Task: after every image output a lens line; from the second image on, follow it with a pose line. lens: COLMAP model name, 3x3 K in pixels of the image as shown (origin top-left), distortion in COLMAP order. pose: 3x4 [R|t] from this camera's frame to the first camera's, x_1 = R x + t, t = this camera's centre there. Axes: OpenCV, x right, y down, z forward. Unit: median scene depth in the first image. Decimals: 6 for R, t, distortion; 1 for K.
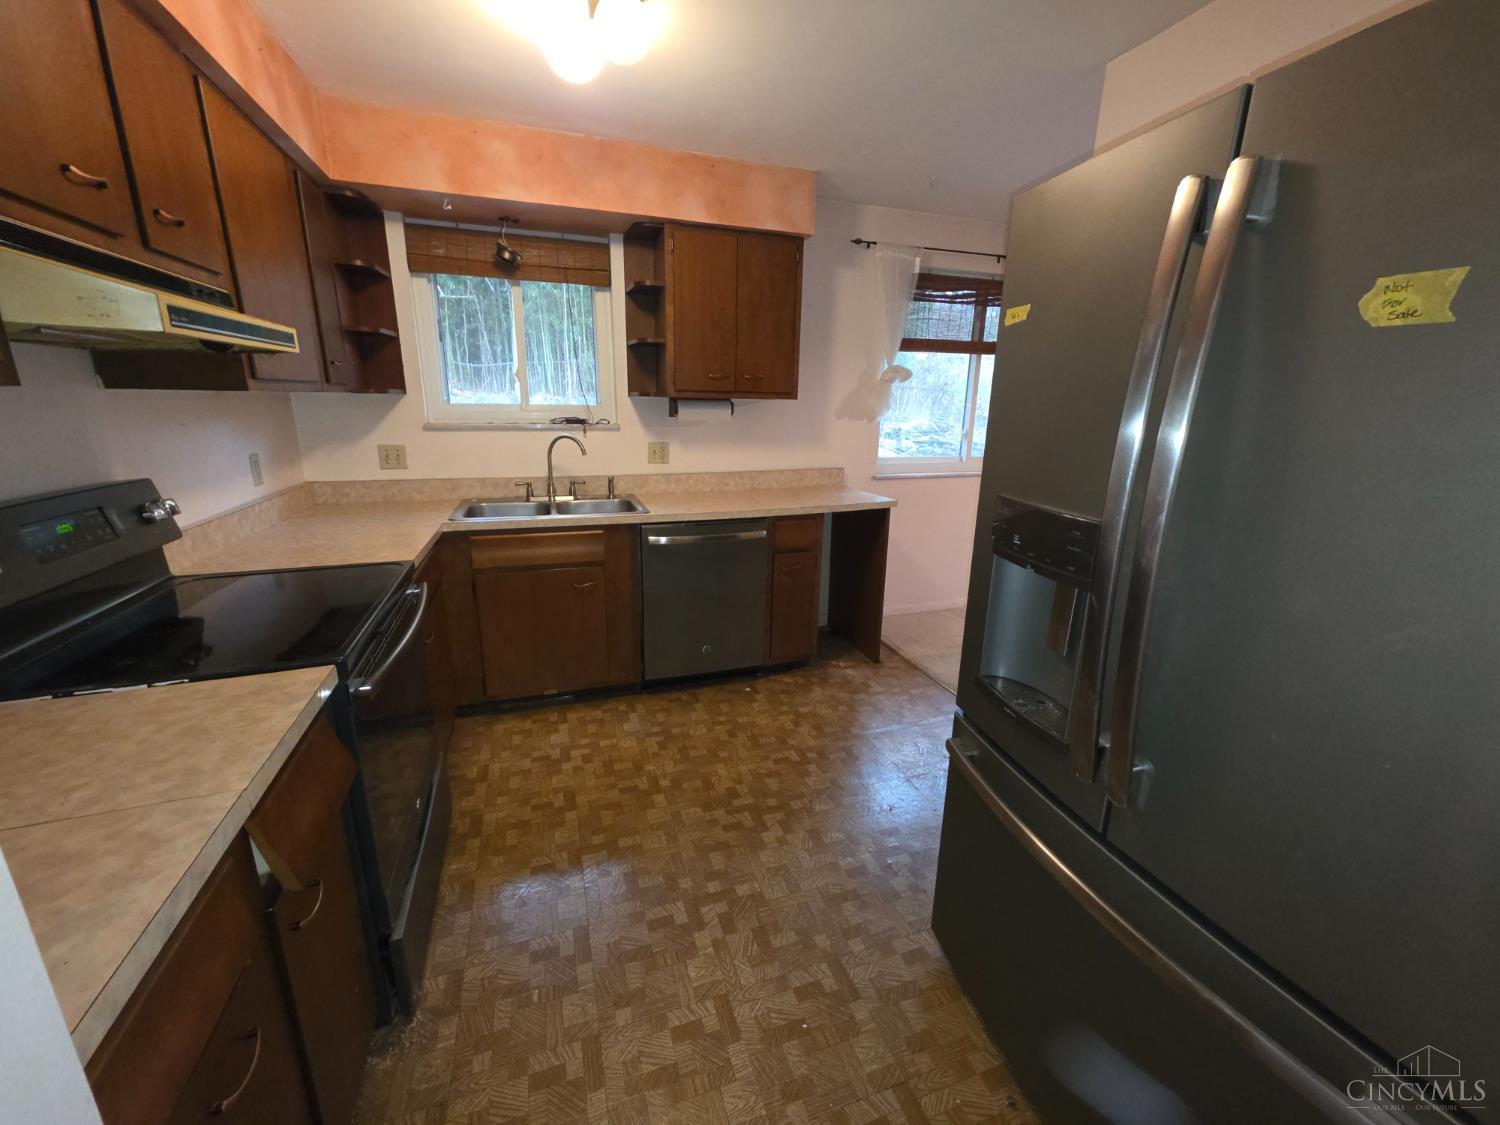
lens RADIAL K [[596.2, 0, 747.6], [0, 596.2, 560.7], [0, 0, 1]] dist [0.000783, 0.000116]
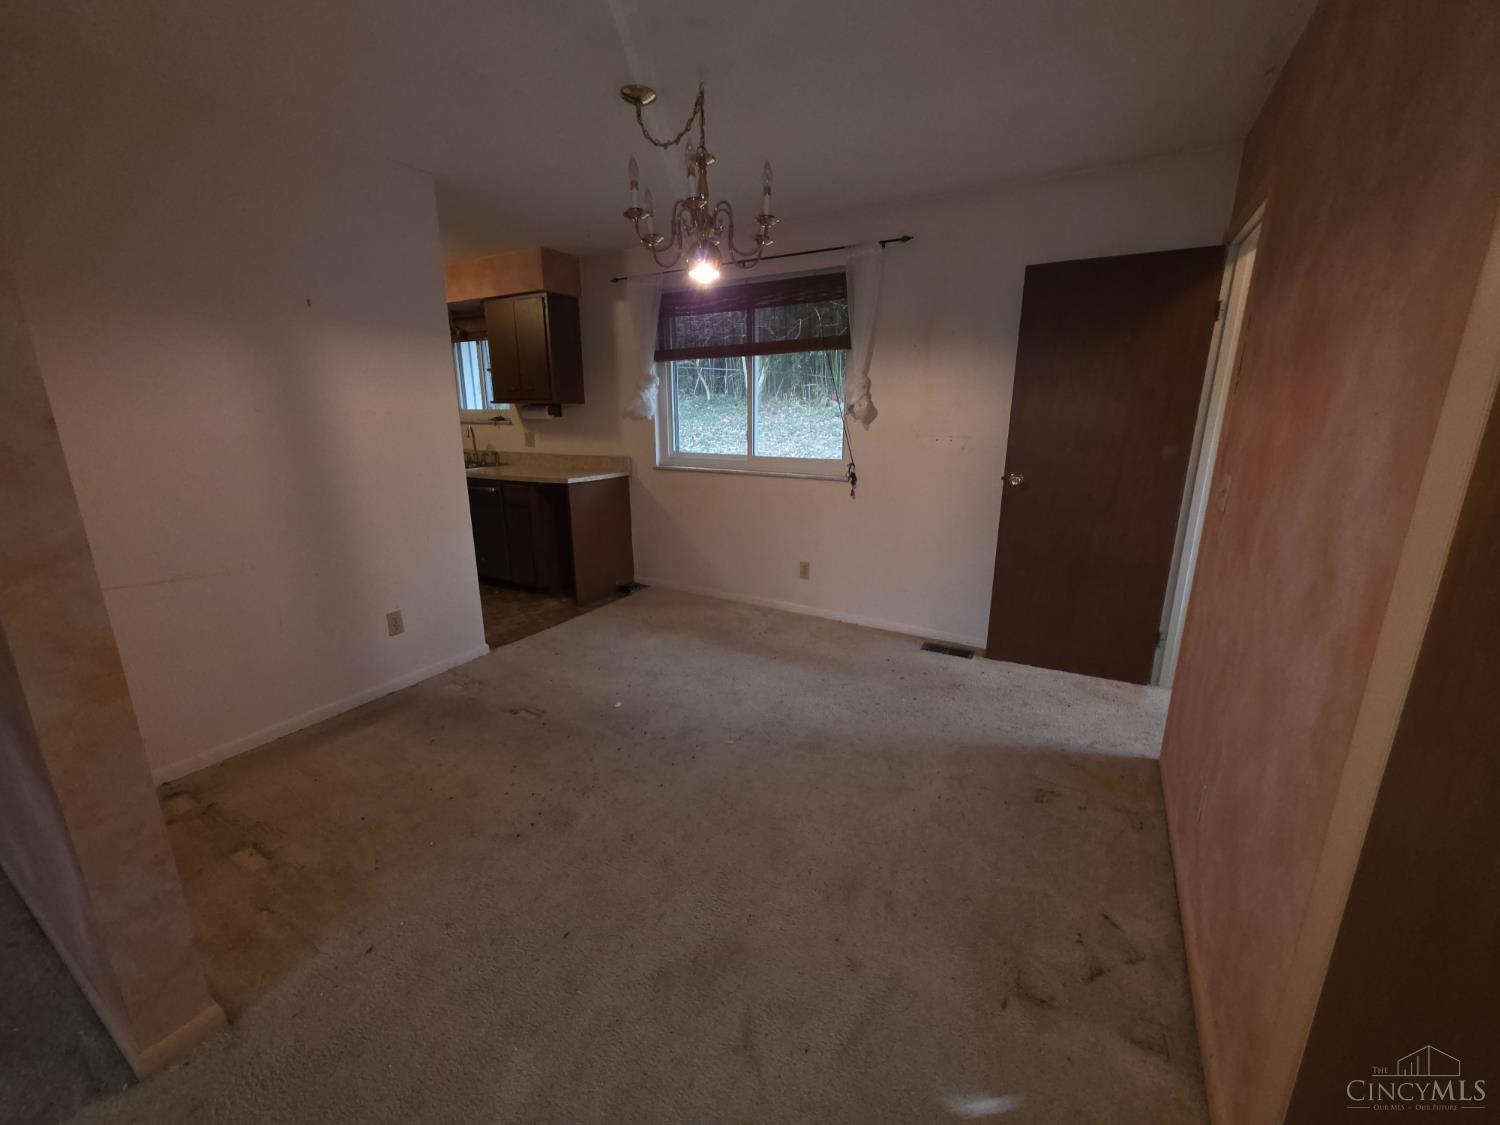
lens RADIAL K [[610.9, 0, 755.8], [0, 610.9, 566.6], [0, 0, 1]] dist [0.000848, -0.000028]
pose [[0.641772, 0.176657, -0.746272, 2.433918], [-0.193299, 0.978951, 0.065505, -0.122653], [0.742135, 0.102215, 0.662411, 0.682601]]
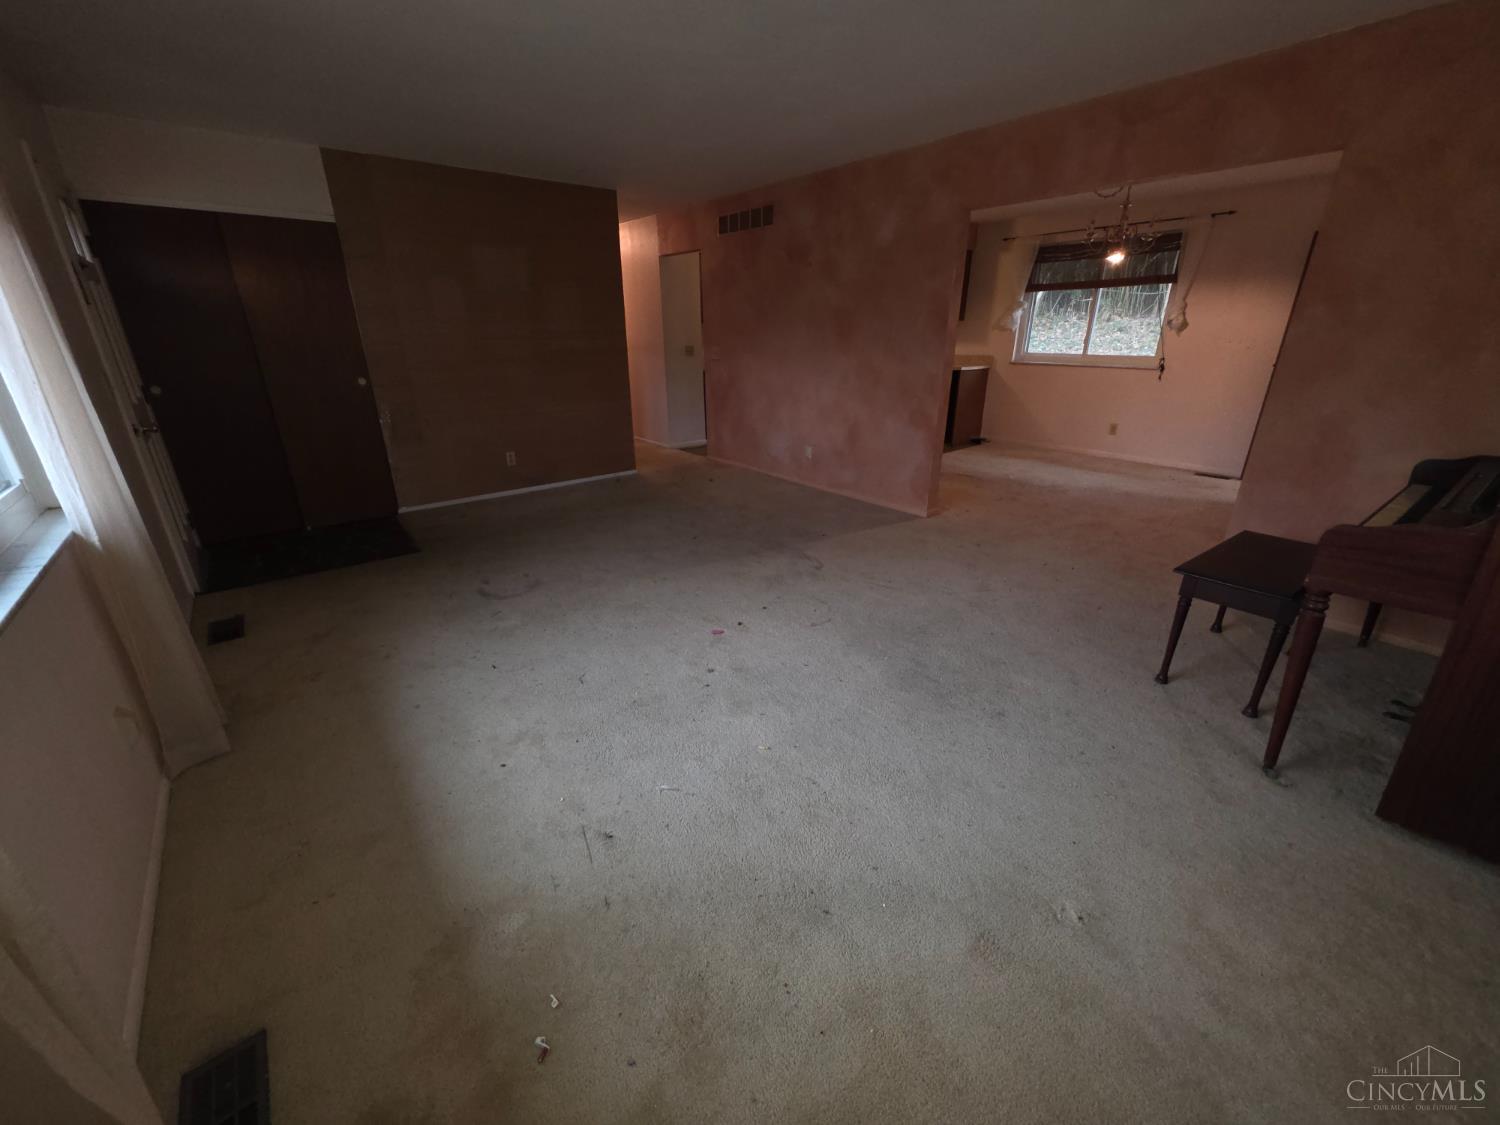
lens RADIAL K [[596.2, 0, 747.6], [0, 596.2, 560.7], [0, 0, 1]] dist [0.000783, 0.000116]
pose [[0.317578, 0.330045, -0.888940, 3.430543], [-0.240180, 0.934898, 0.261302, 0.279641], [0.917310, 0.130522, 0.376173, -0.703029]]
